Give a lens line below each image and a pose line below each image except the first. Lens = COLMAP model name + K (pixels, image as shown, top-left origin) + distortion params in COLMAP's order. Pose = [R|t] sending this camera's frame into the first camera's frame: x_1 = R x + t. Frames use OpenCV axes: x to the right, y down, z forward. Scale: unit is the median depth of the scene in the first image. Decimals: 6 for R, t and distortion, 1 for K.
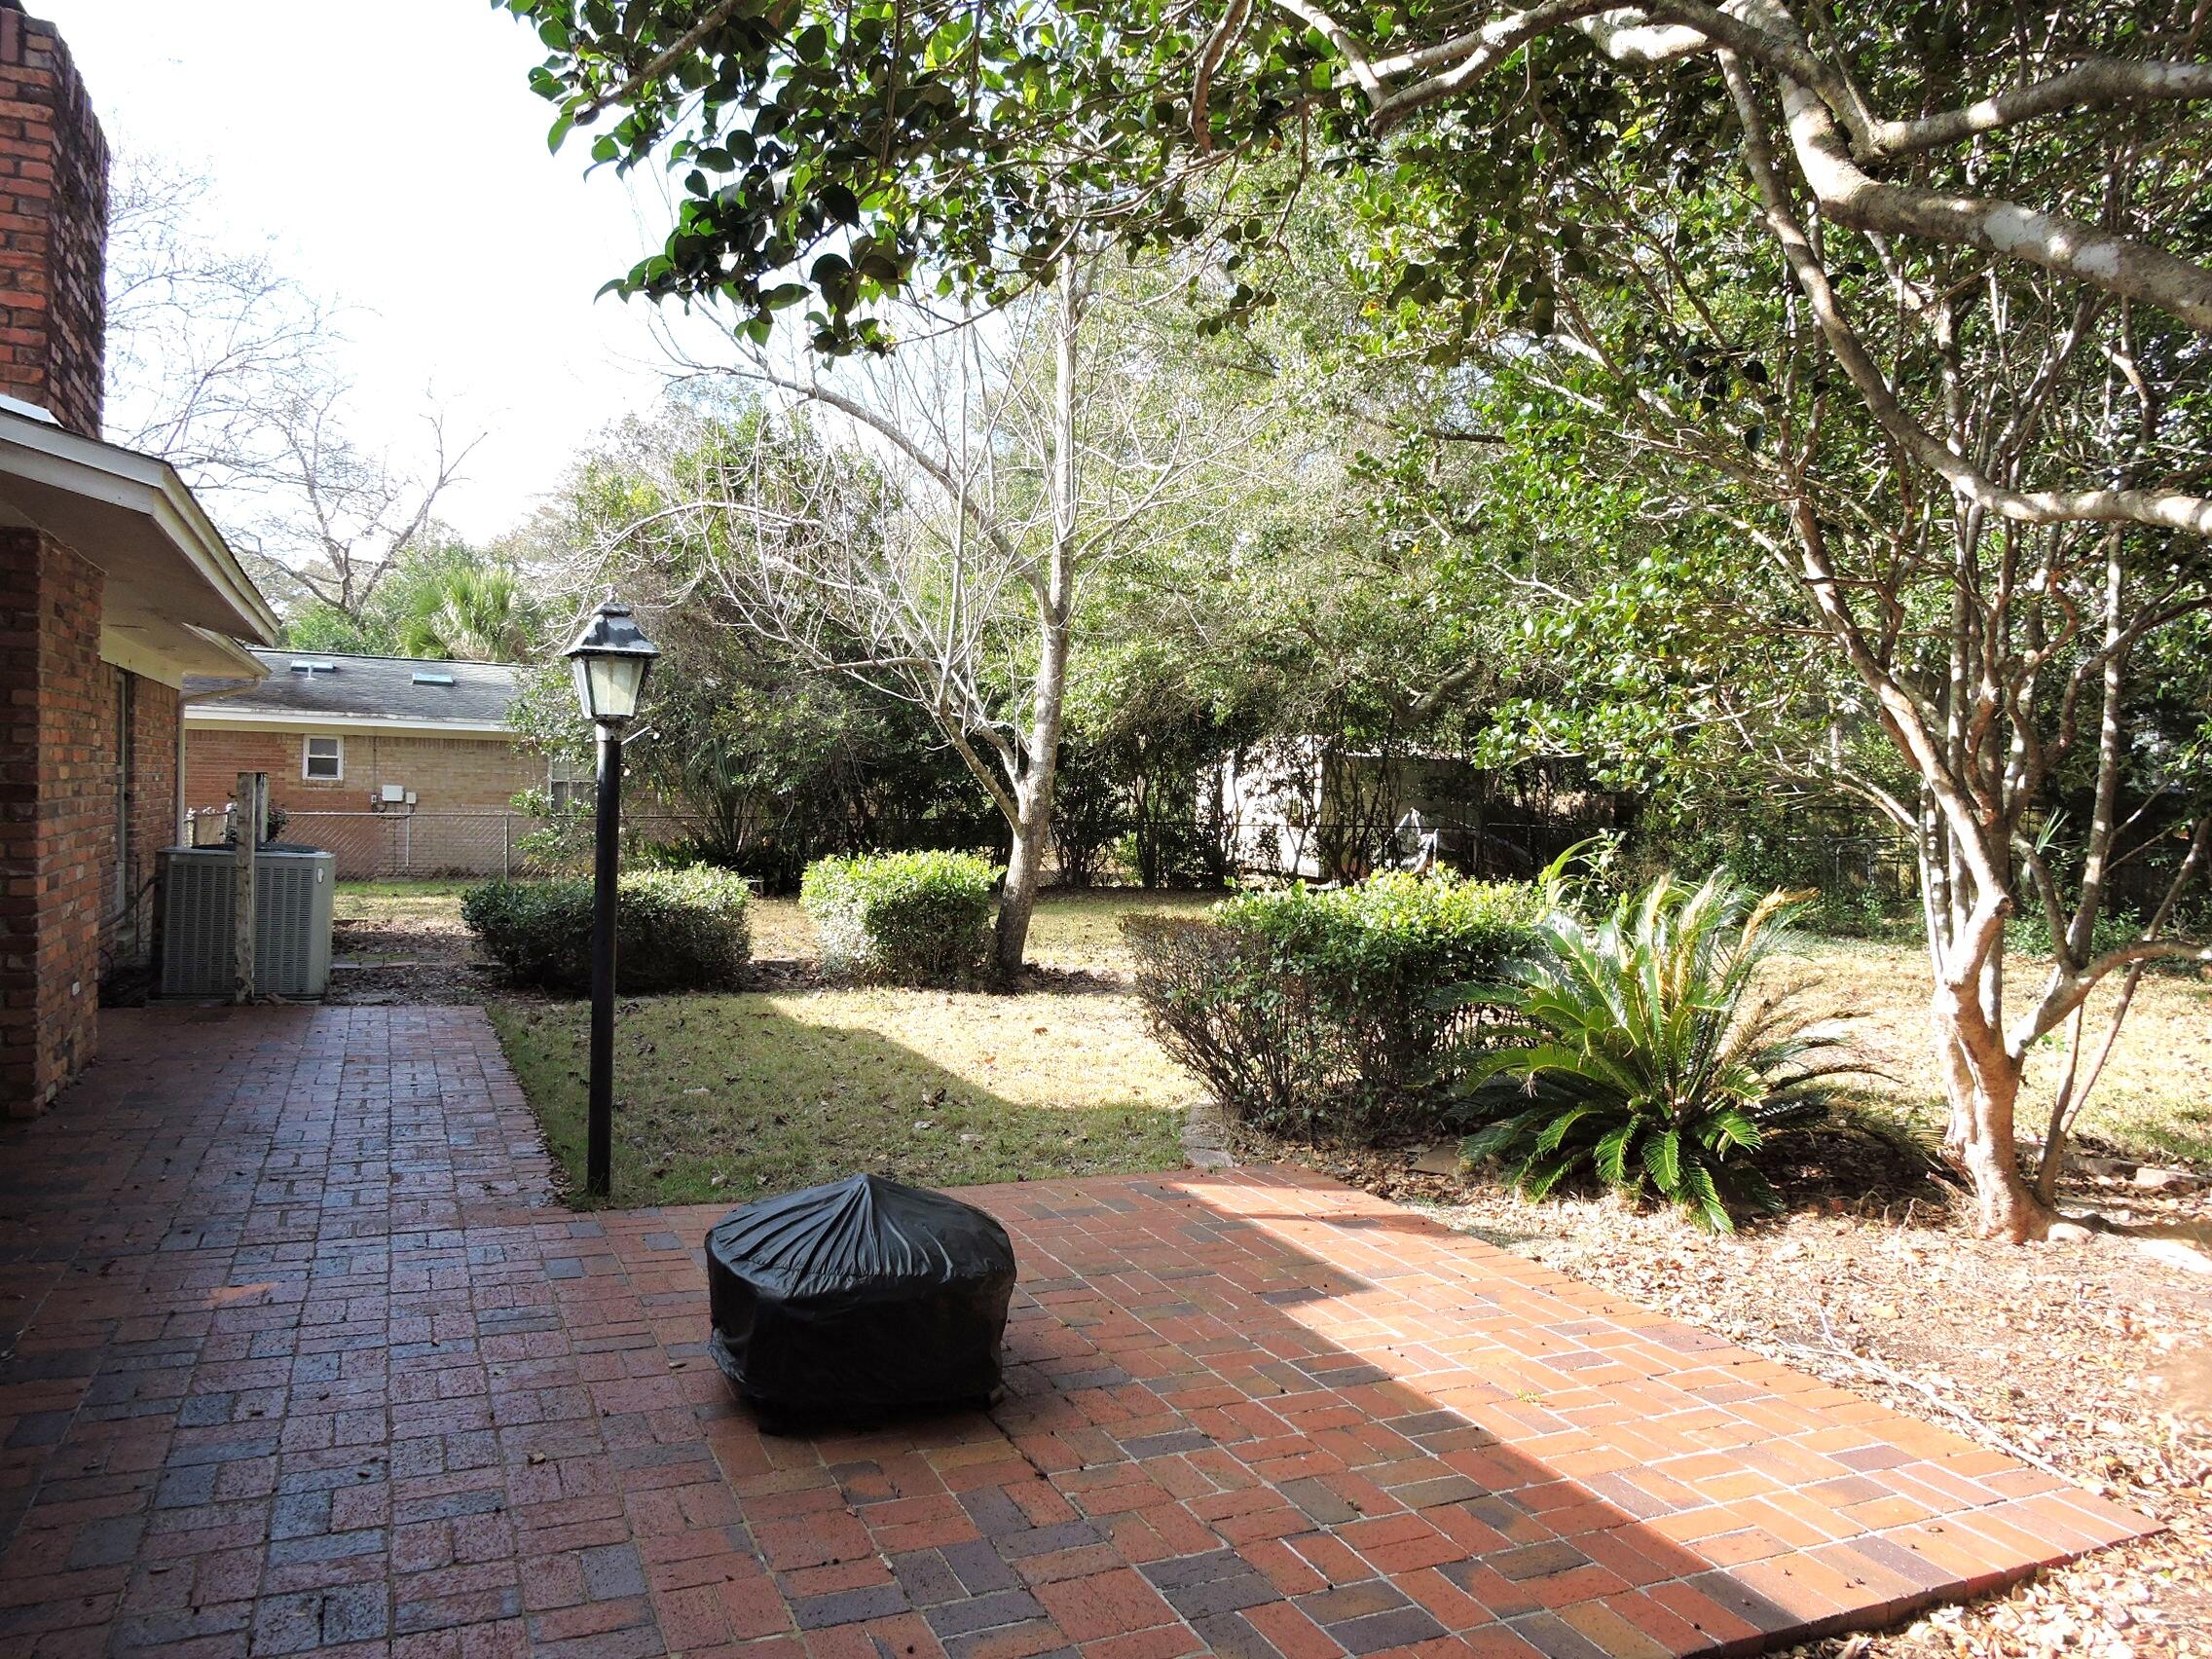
lens RADIAL K [[1566.6, 0, 1105.0], [0, 1566.6, 828.2], [0, 0, 1]] dist [-0.011760, 0.006597]
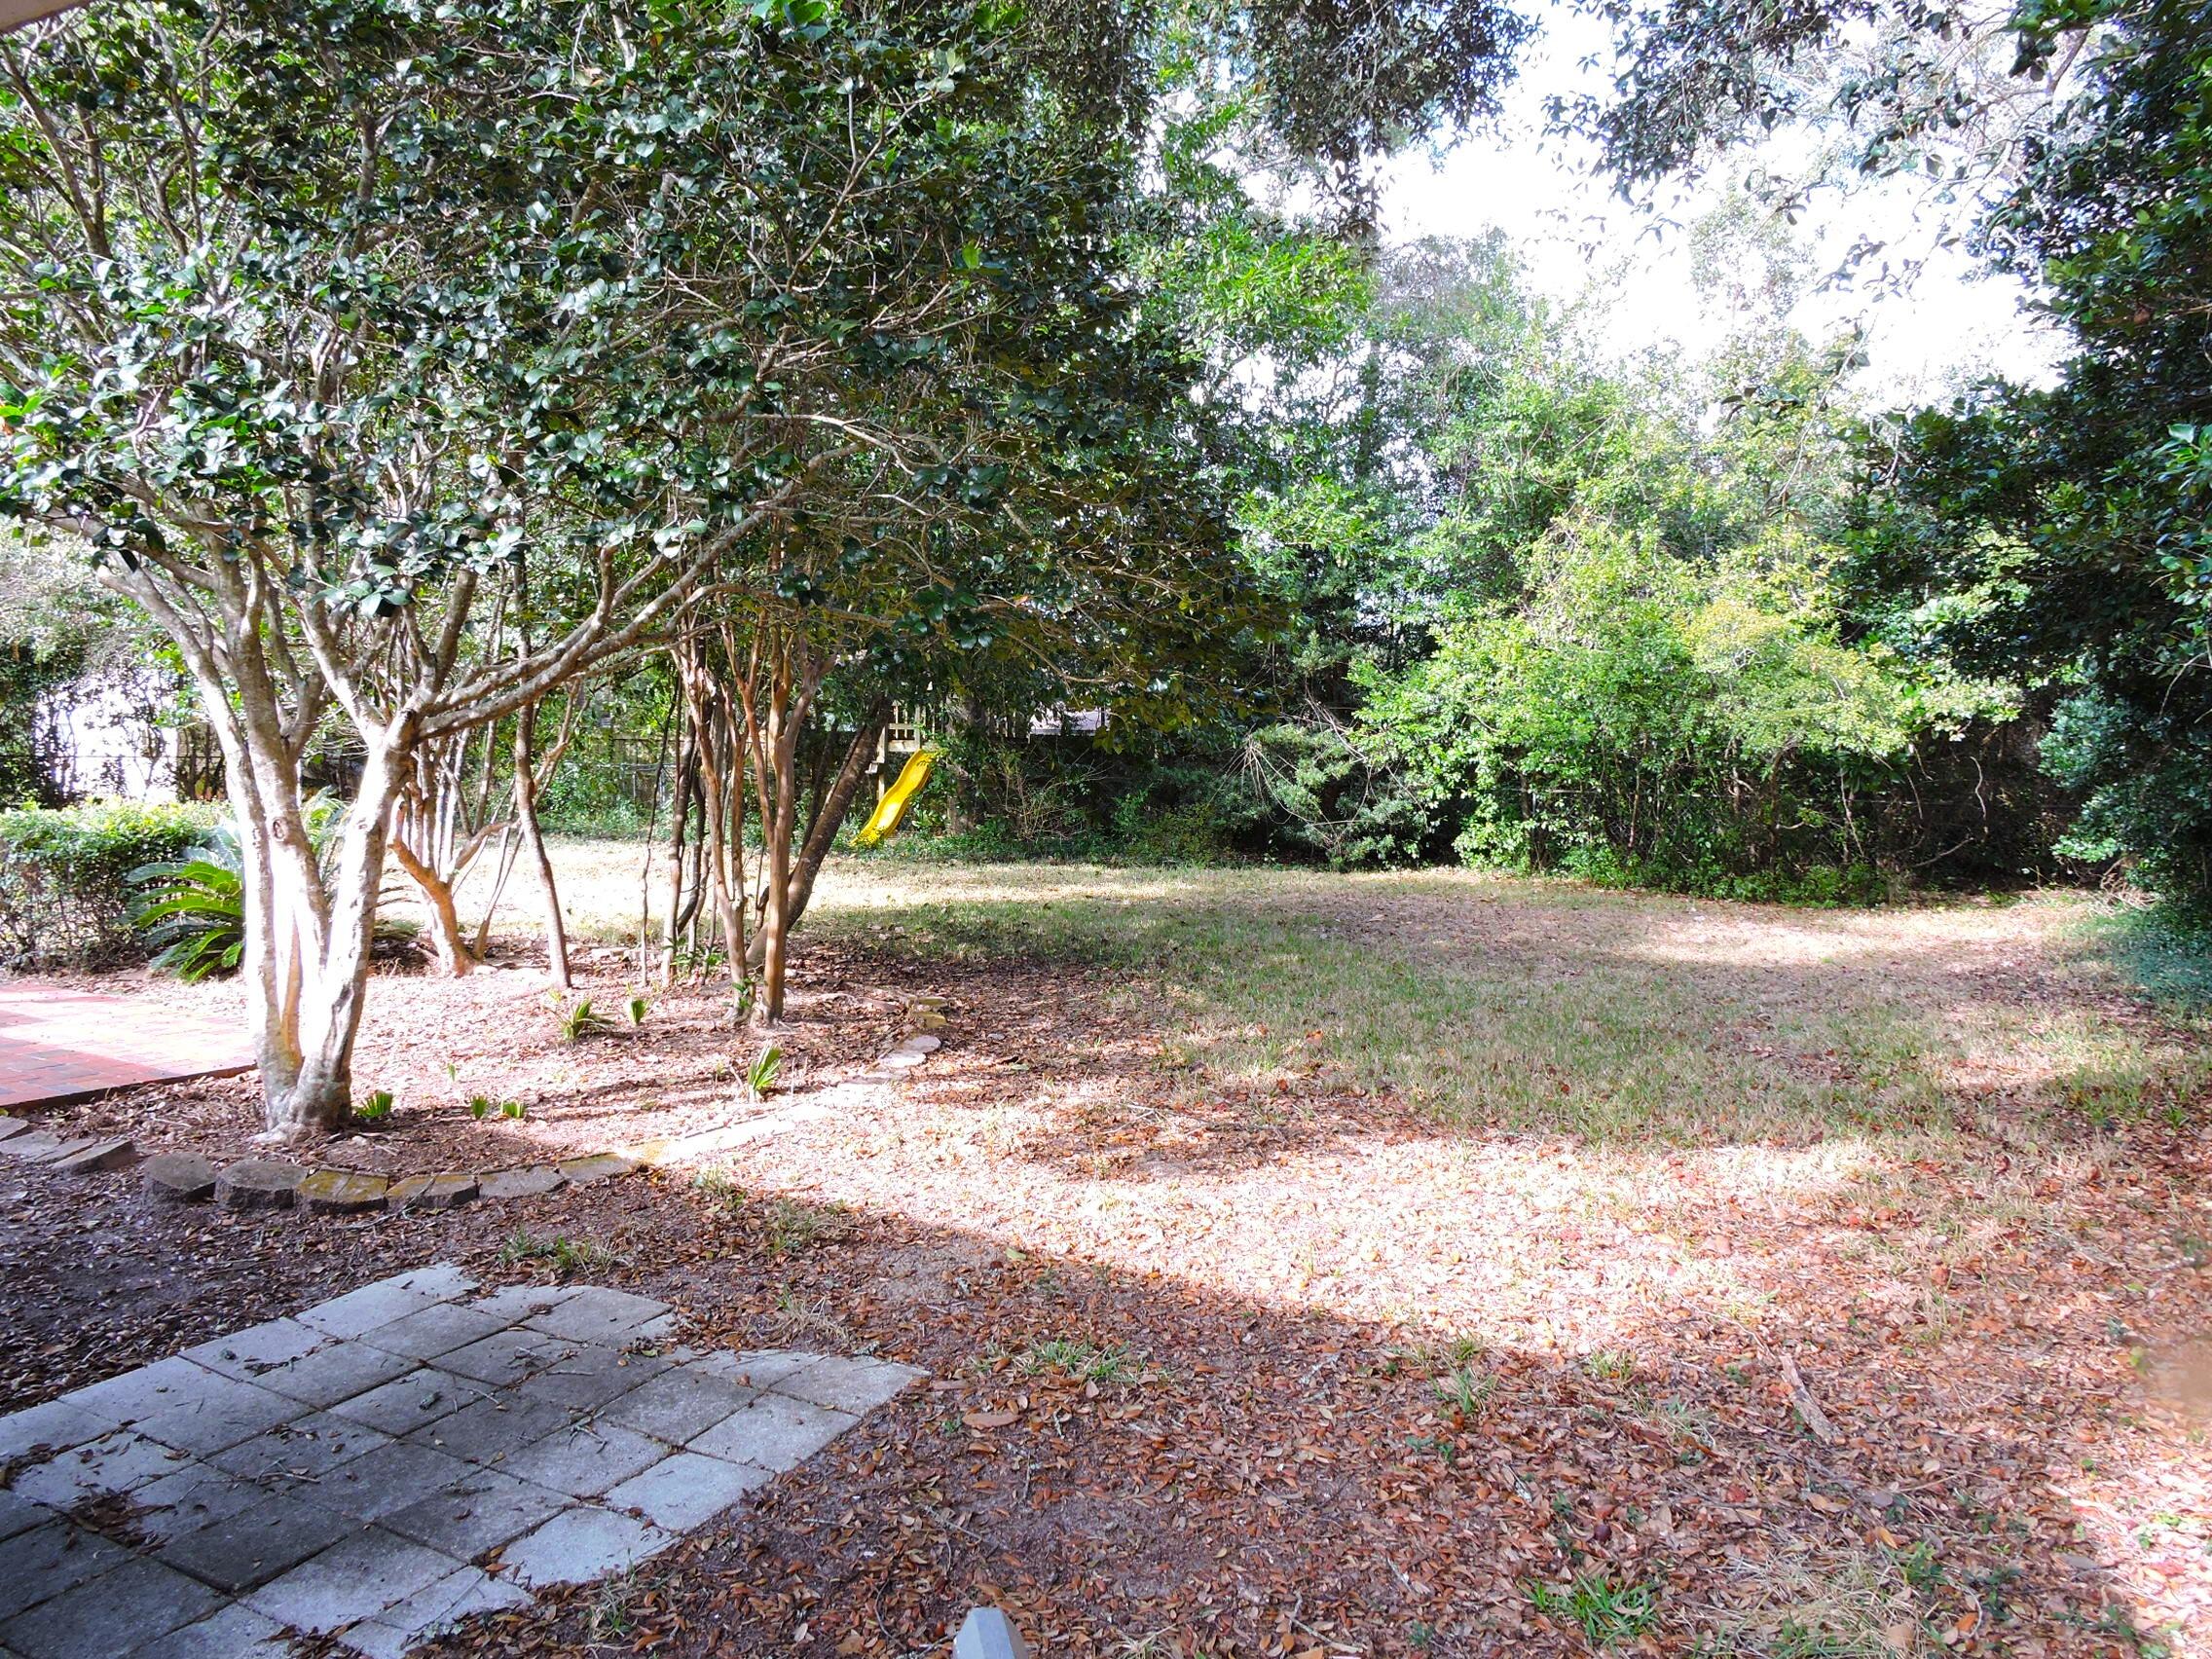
lens RADIAL K [[1566.6, 0, 1107.7], [0, 1566.6, 830.0], [0, 0, 1]] dist [-0.011760, 0.006597]
pose [[0.801521, -0.030056, 0.597211, 0.016486], [0.000892, 0.998795, 0.049069, -0.003780], [-0.597967, -0.038798, 0.800582, -0.246334]]
